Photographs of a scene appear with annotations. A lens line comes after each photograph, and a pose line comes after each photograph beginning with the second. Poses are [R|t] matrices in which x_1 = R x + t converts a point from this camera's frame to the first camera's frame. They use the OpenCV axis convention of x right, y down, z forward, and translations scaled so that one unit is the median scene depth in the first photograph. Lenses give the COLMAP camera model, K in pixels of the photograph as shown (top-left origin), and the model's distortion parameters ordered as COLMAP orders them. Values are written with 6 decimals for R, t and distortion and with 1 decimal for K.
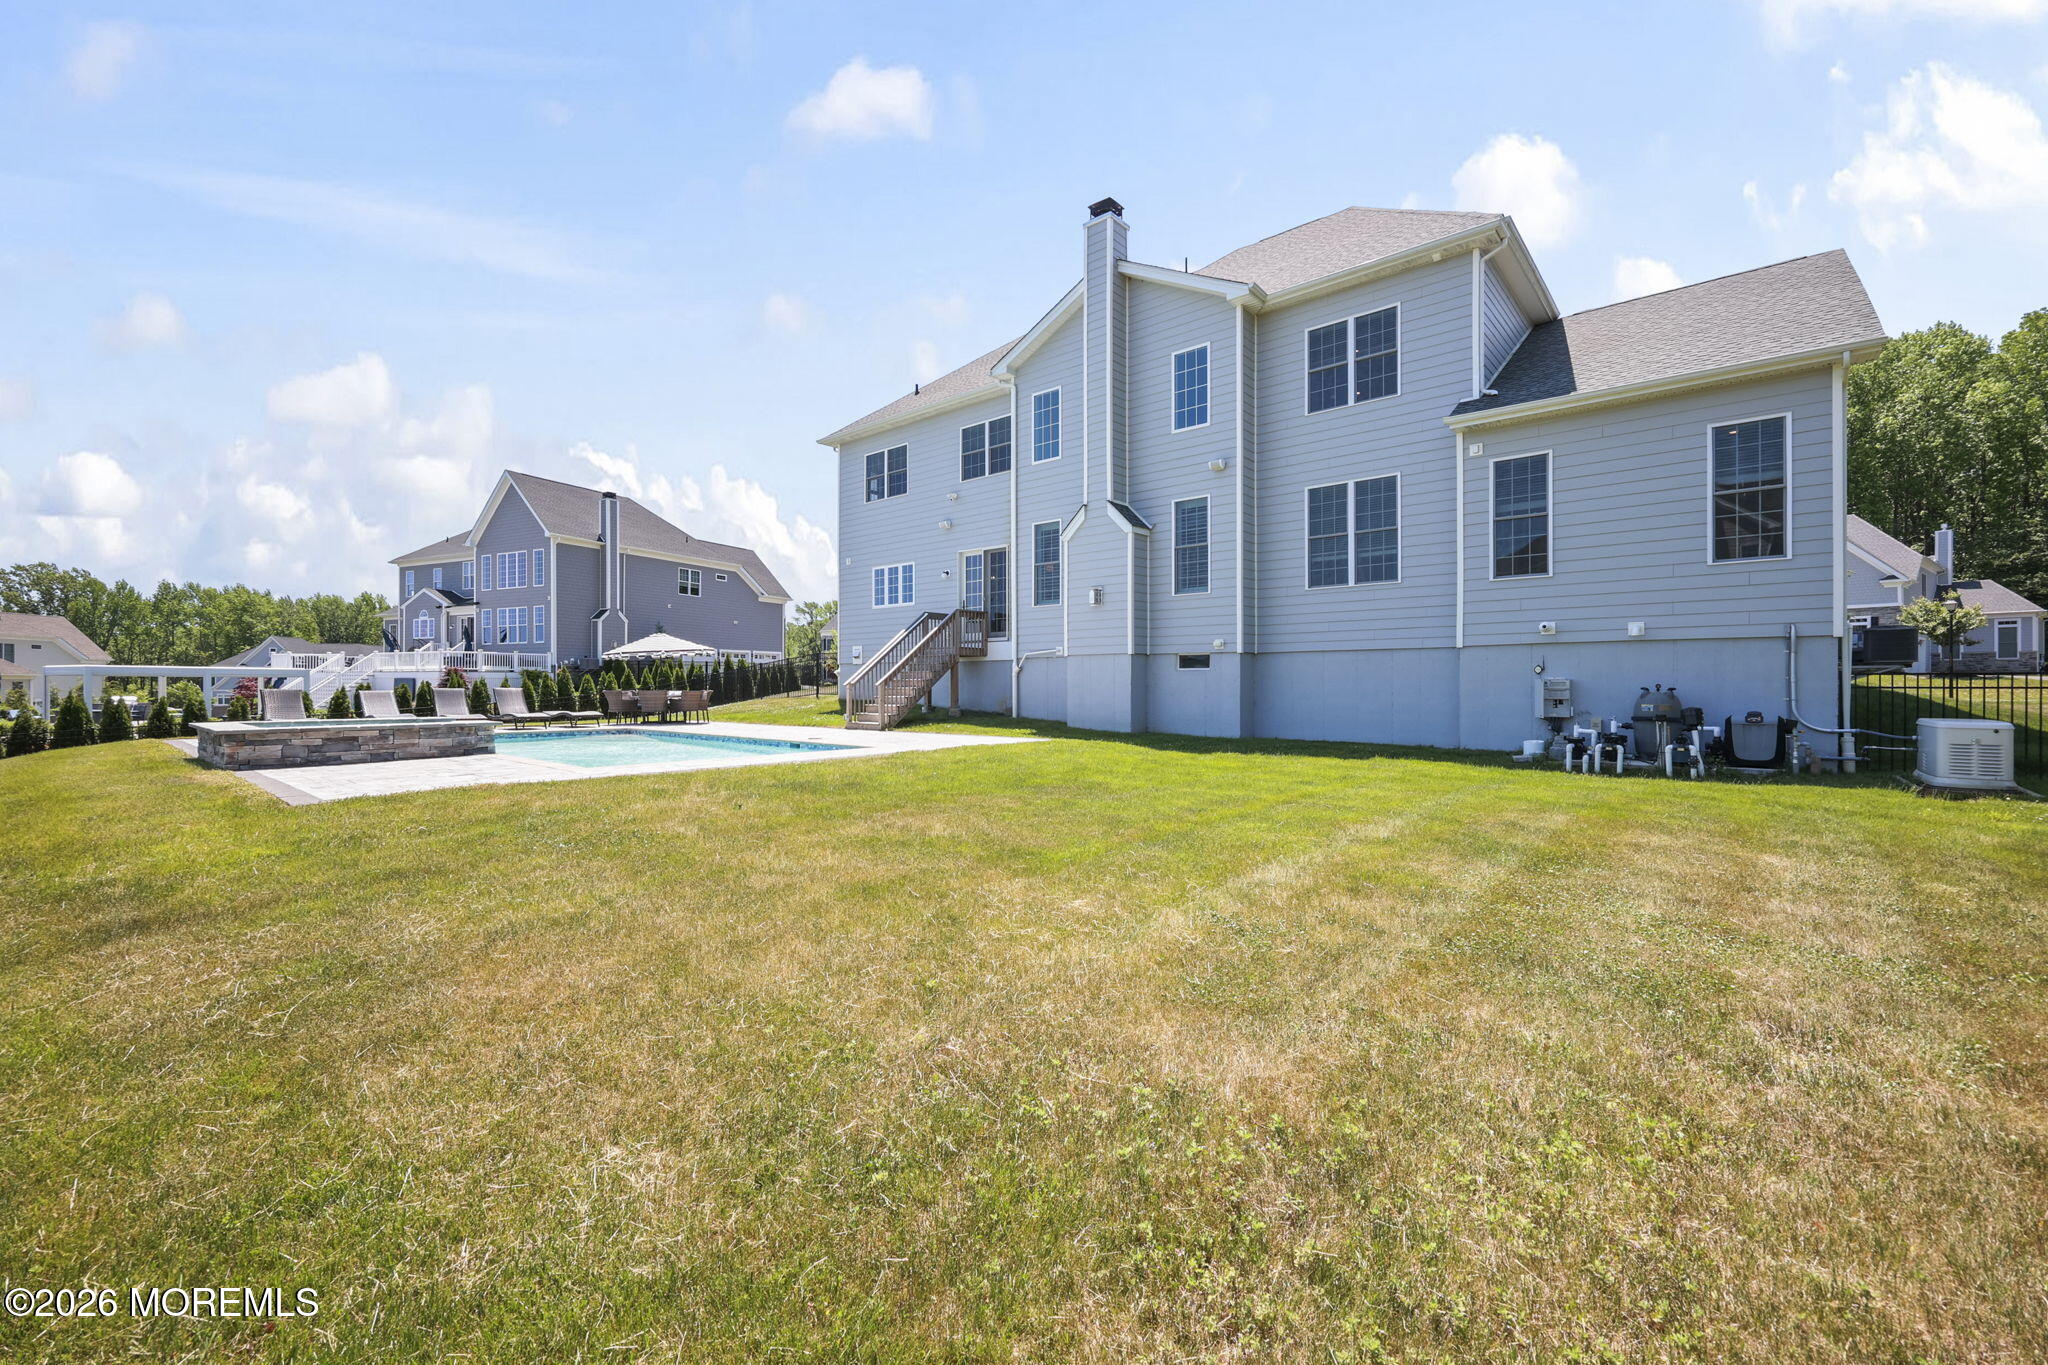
lens RADIAL K [[833.4, 0, 1031.4], [0, 833.4, 686.7], [0, 0, 1]] dist [-0.000935, 0.001055]
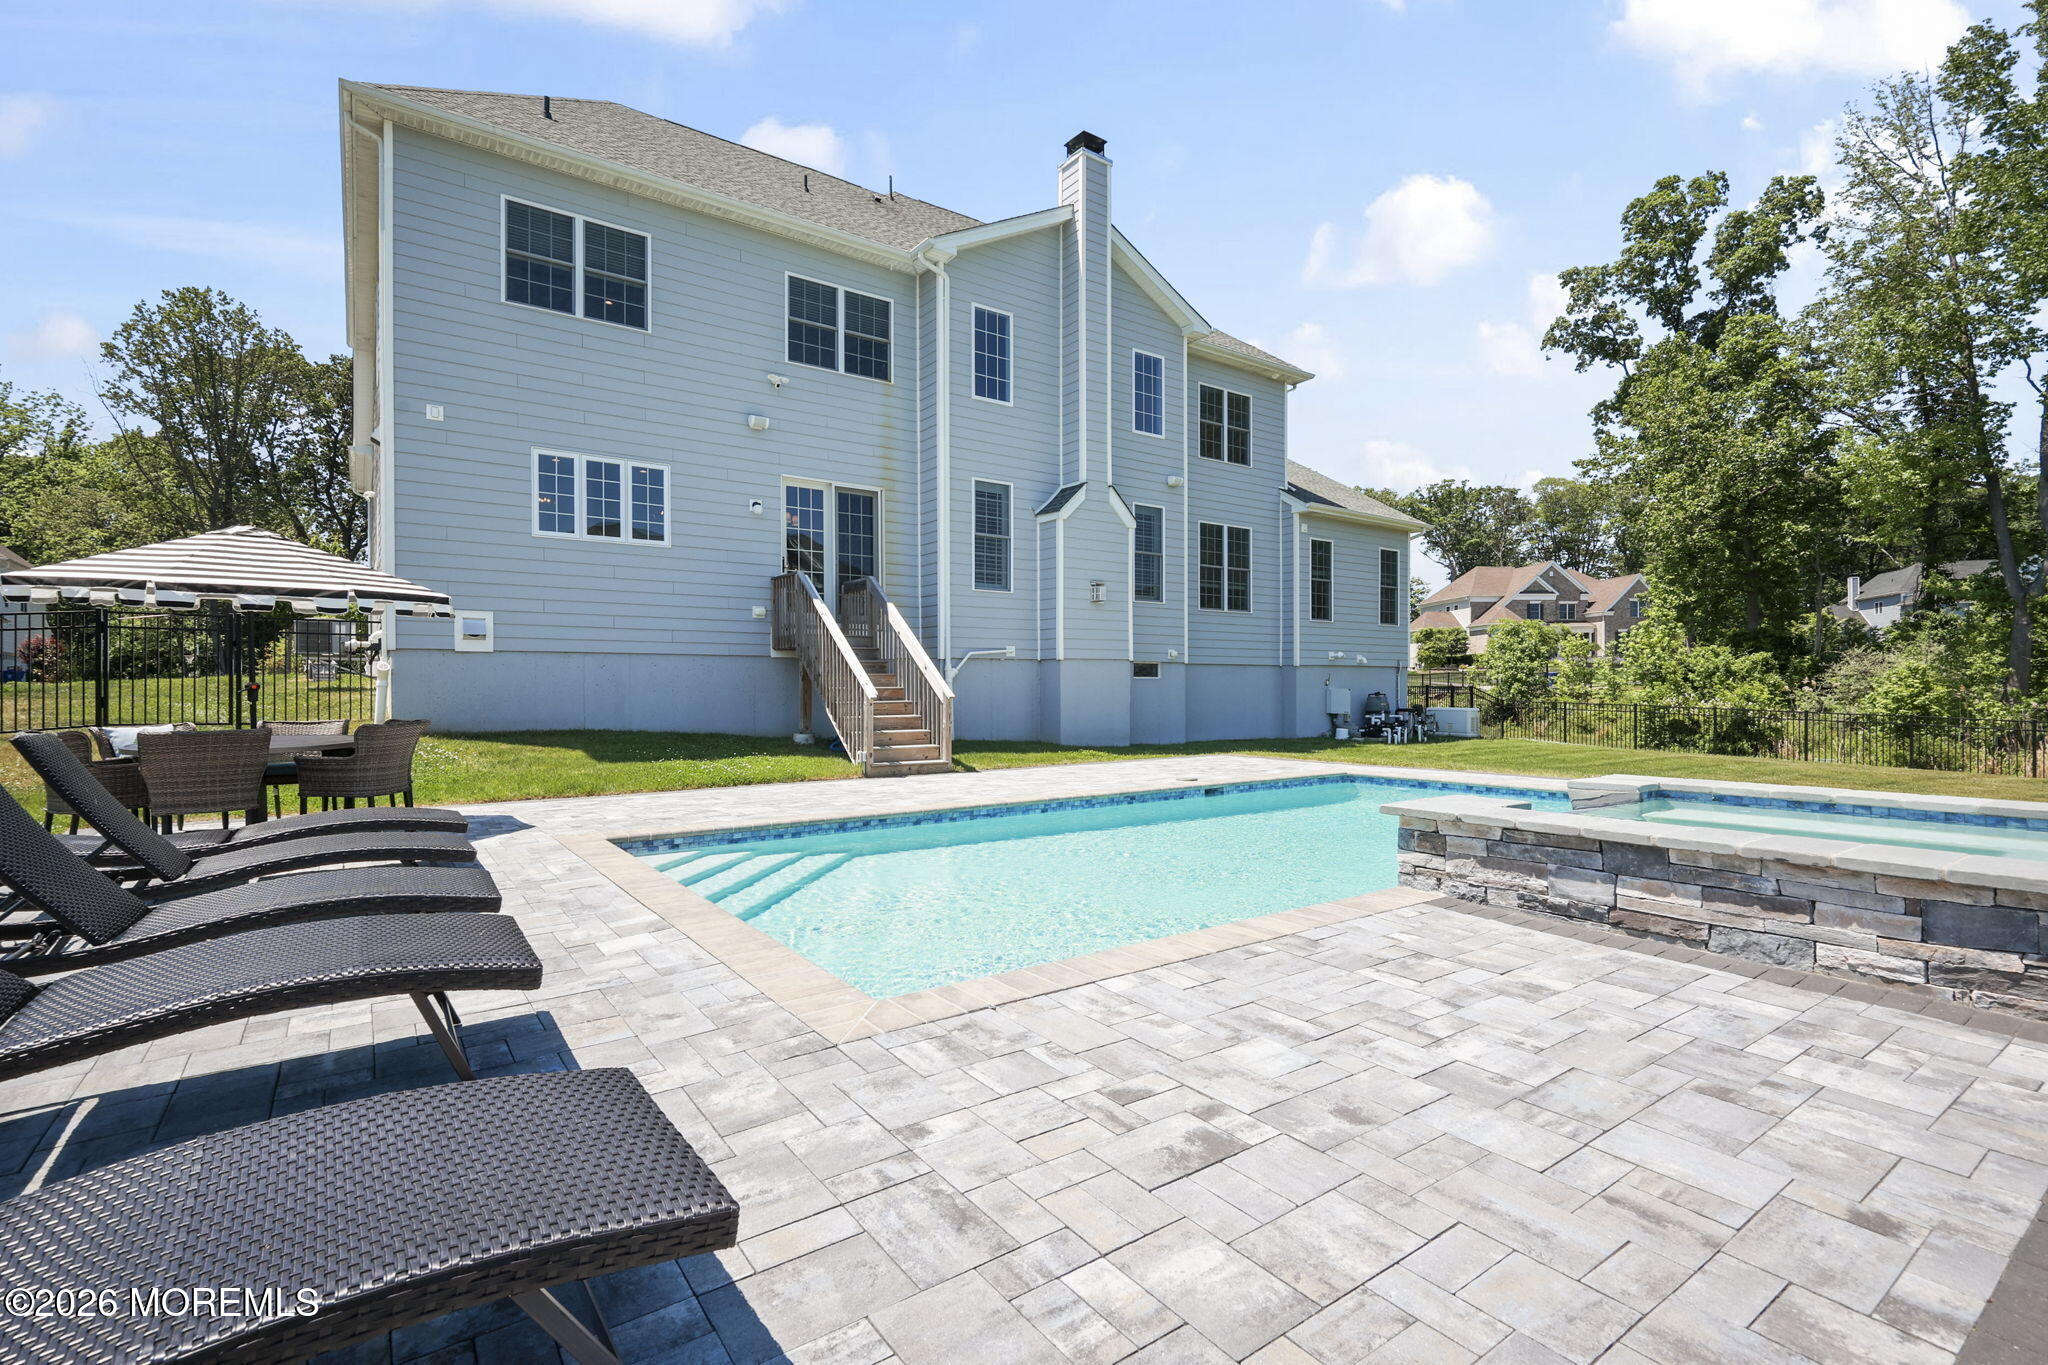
lens RADIAL K [[942.2, 0, 1038.9], [0, 942.2, 703.7], [0, 0, 1]] dist [-0.004471, 0.001328]
pose [[0.236674, -0.020892, 0.971365, -0.706220], [-0.000266, 0.999767, 0.021567, -0.010945], [-0.971589, -0.005363, 0.236613, 0.651674]]
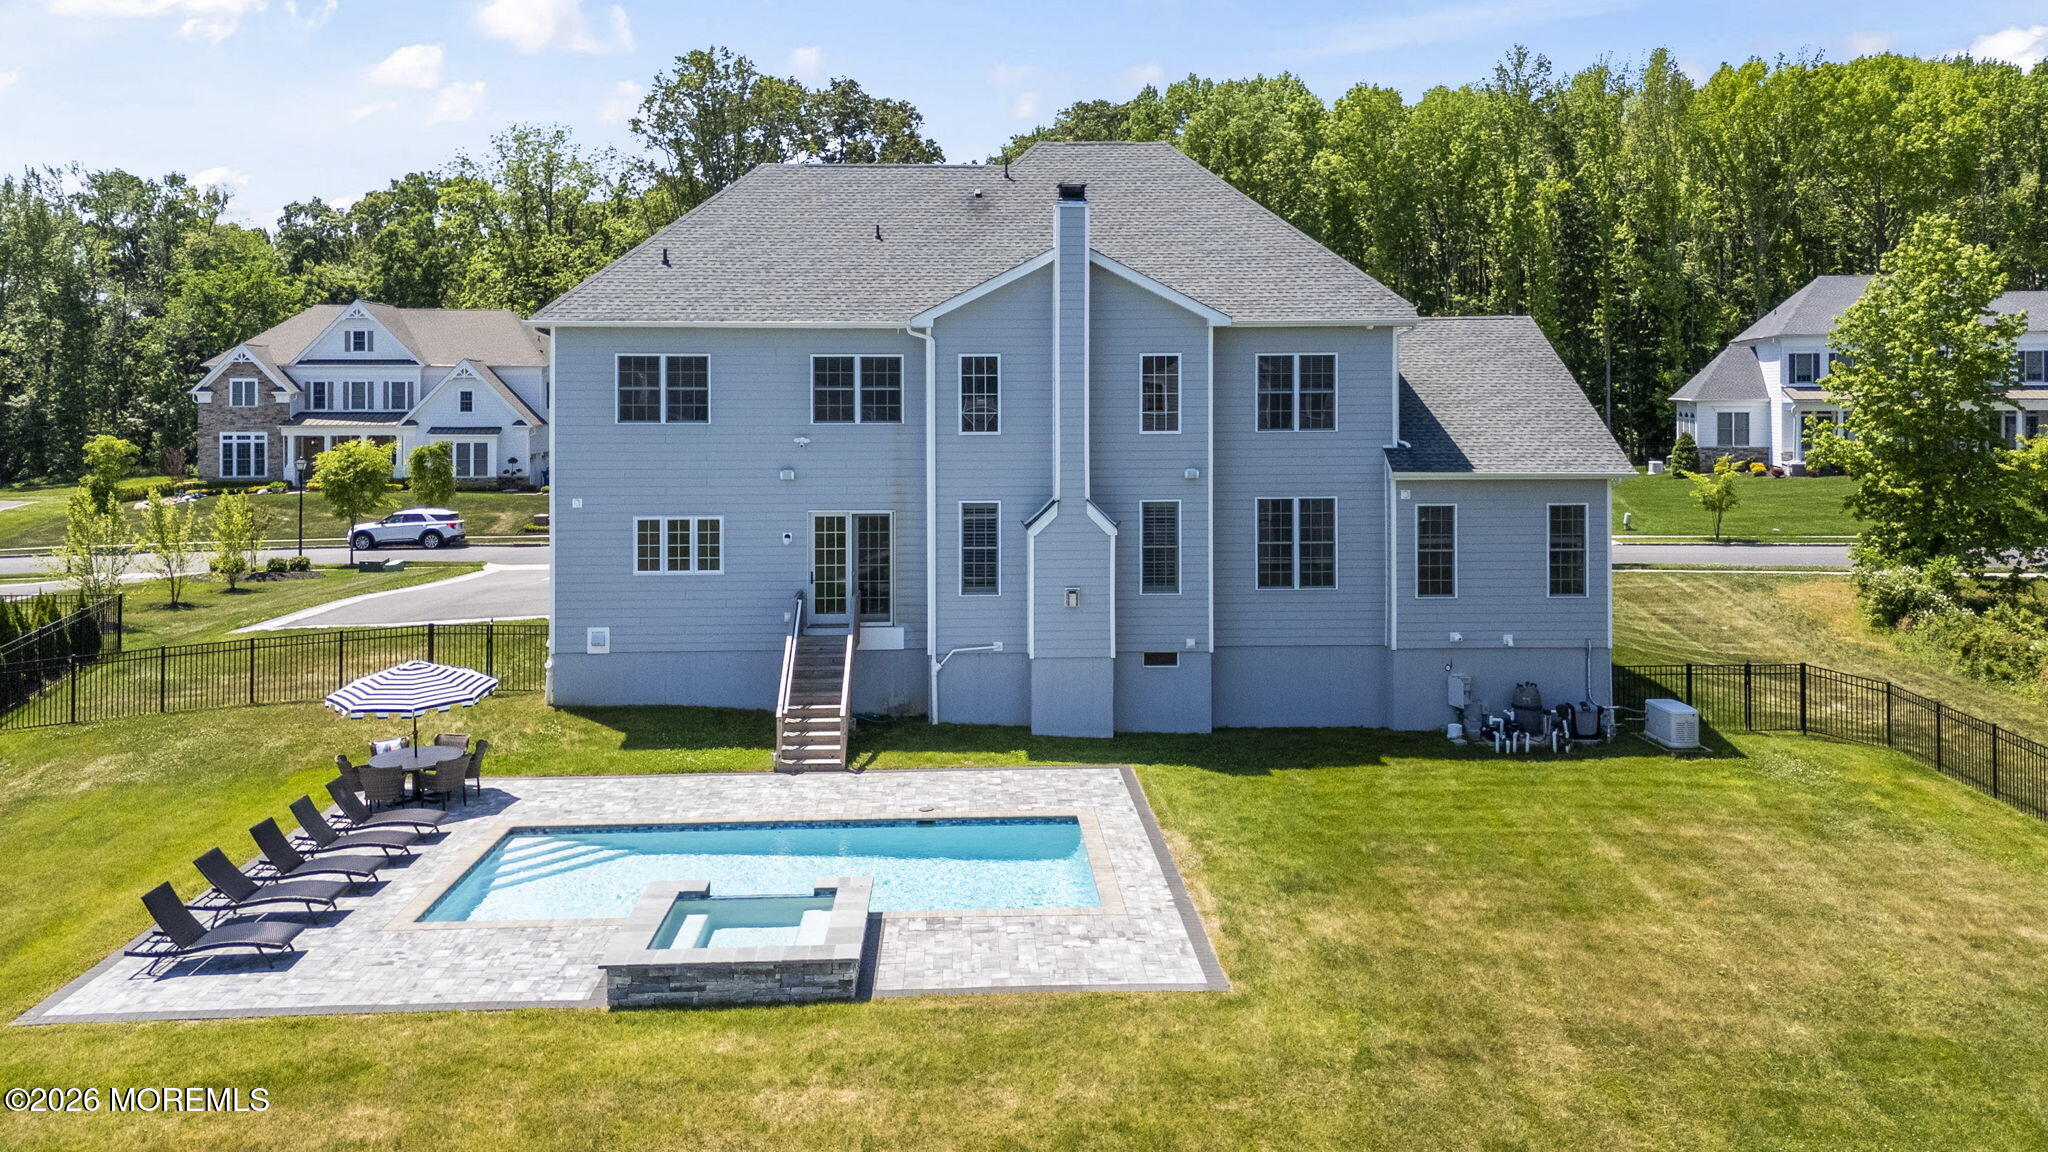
lens RADIAL K [[1549.6, 0, 1028.6], [0, 1549.6, 413.6], [0, 0, 1]] dist [0.101783, 0.000519]
pose [[0.730118, -0.013023, 0.683197, -0.931226], [0.002051, 0.999856, 0.016867, -0.276625], [-0.683318, -0.010913, 0.730040, -0.212358]]
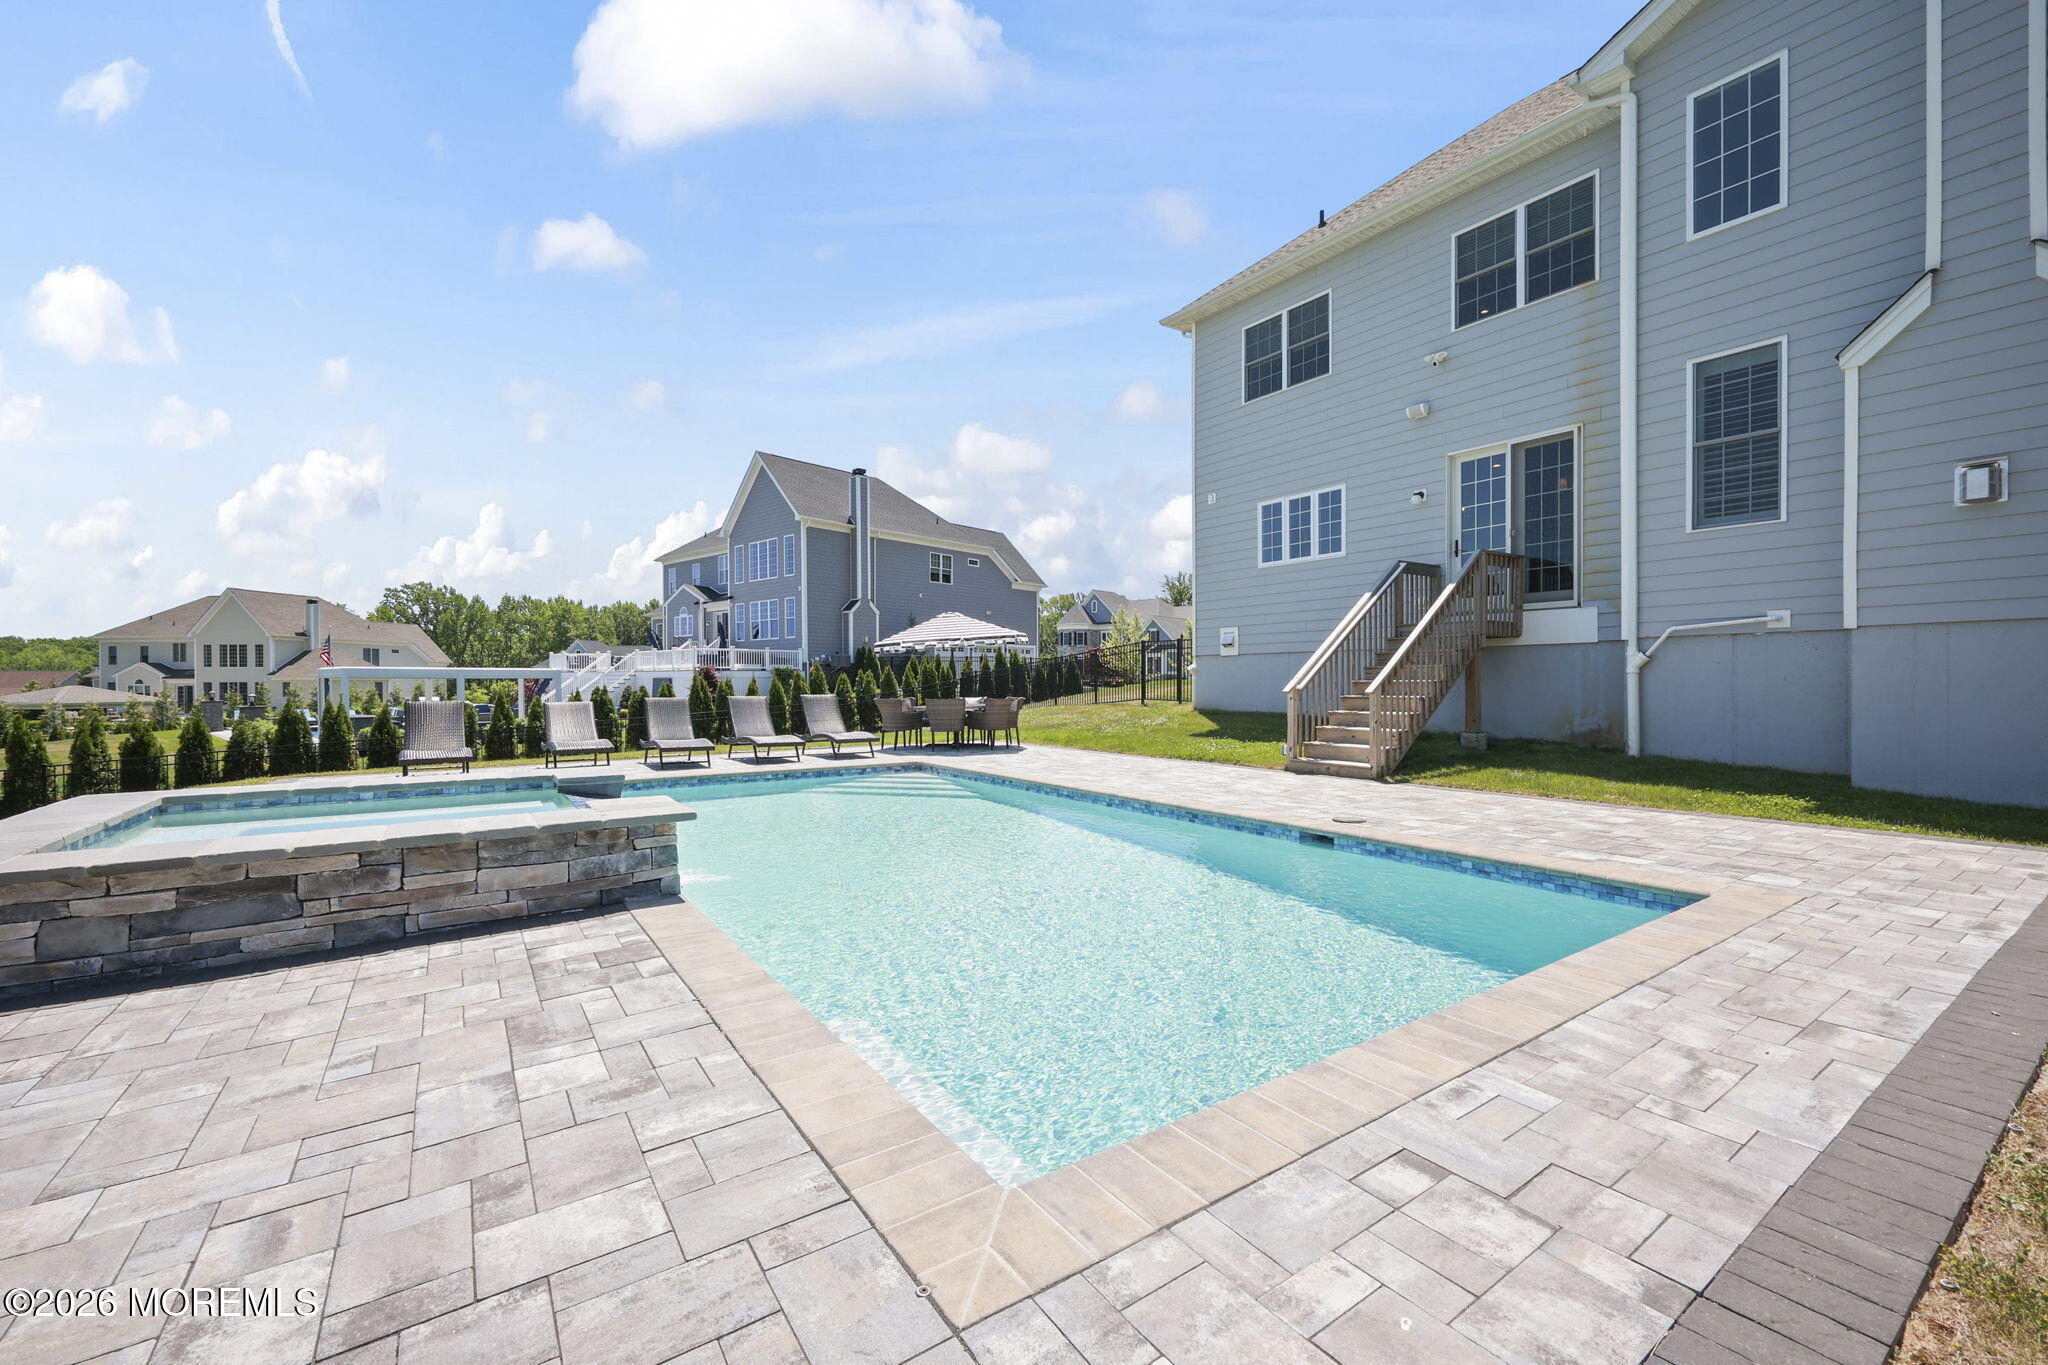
lens RADIAL K [[833.4, 0, 1020.0], [0, 833.4, 682.6], [0, 0, 1]] dist [-0.000935, 0.001055]
pose [[0.965000, -0.002746, -0.262236, -0.218963], [0.002990, 0.999995, 0.000533, -0.007845], [0.262233, -0.001299, 0.965004, 0.373131]]
